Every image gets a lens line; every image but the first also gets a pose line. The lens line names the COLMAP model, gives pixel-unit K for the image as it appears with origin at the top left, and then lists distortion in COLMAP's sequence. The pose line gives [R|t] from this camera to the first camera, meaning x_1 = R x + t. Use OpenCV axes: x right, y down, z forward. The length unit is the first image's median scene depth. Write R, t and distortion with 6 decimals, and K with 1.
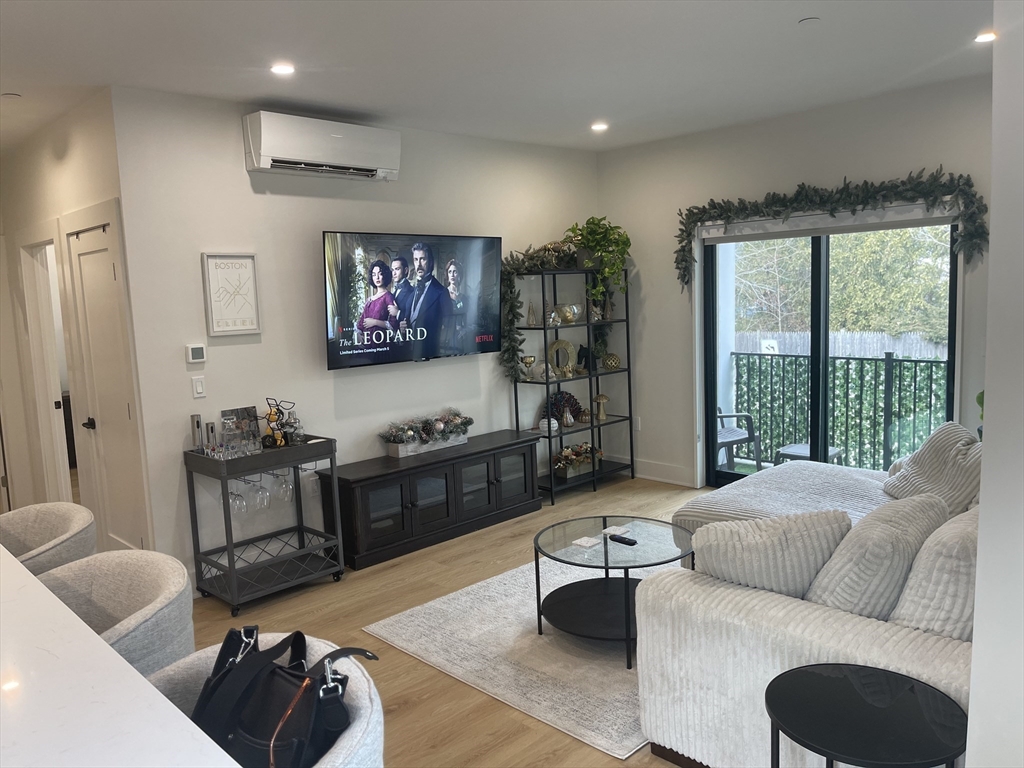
lens RADIAL K [[777.6, 0, 512.0], [0, 777.6, 384.0], [0, 0, 1]] dist [-0.002195, -0.000560]
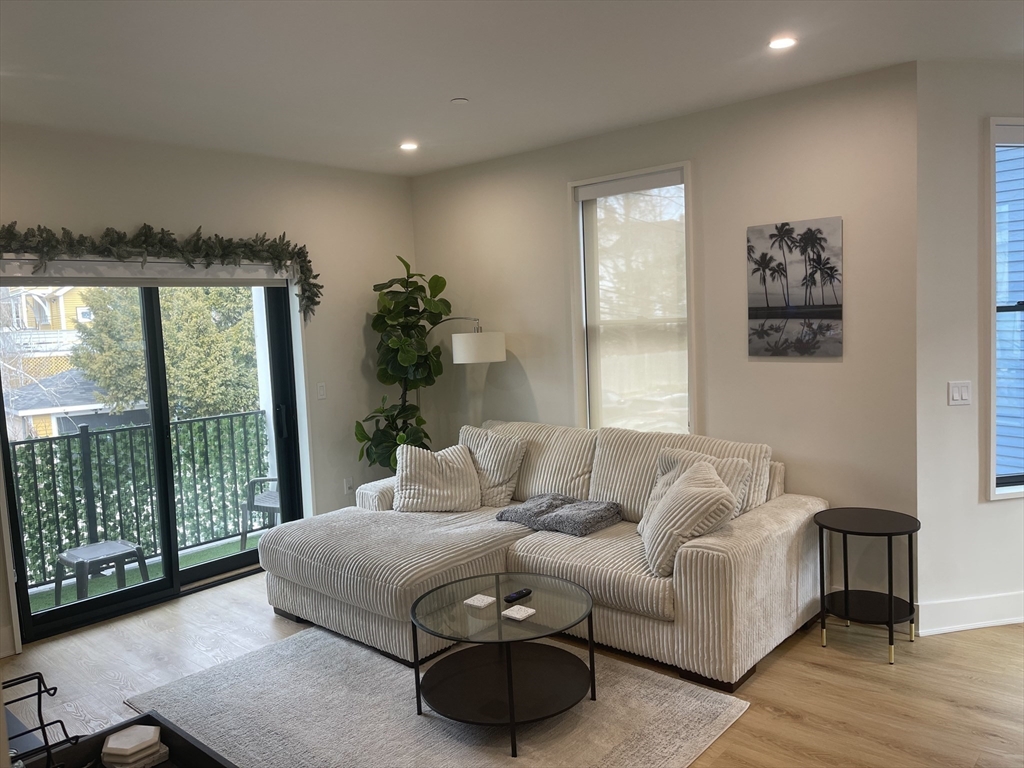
lens RADIAL K [[774.7, 0, 511.5], [0, 774.7, 377.4], [0, 0, 1]] dist [0.070779, -0.084179]
pose [[-0.065920, -0.032093, 0.997309, -0.408431], [0.167288, 0.984981, 0.042754, -0.049475], [-0.983702, 0.169656, -0.059561, 0.543536]]
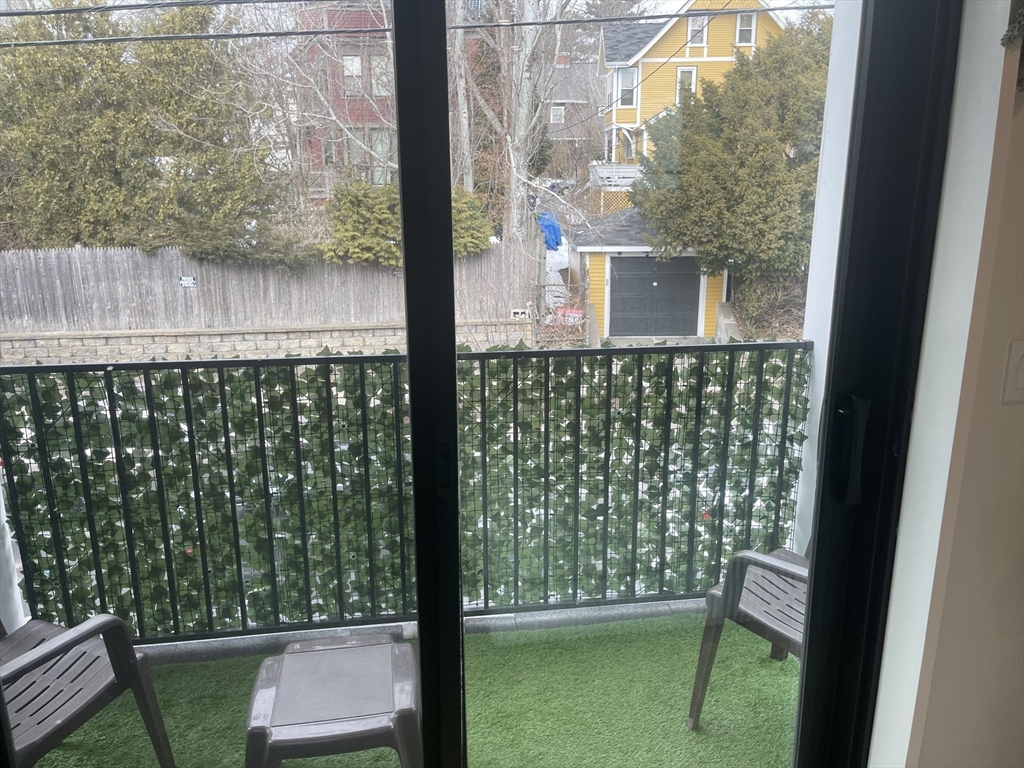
lens RADIAL K [[774.7, 0, 511.5], [0, 774.7, 377.4], [0, 0, 1]] dist [0.070779, -0.084179]
pose [[0.590476, -0.165070, 0.789994, 0.169272], [0.078201, 0.985956, 0.147566, -0.075354], [-0.803258, -0.025356, 0.595092, 0.679263]]
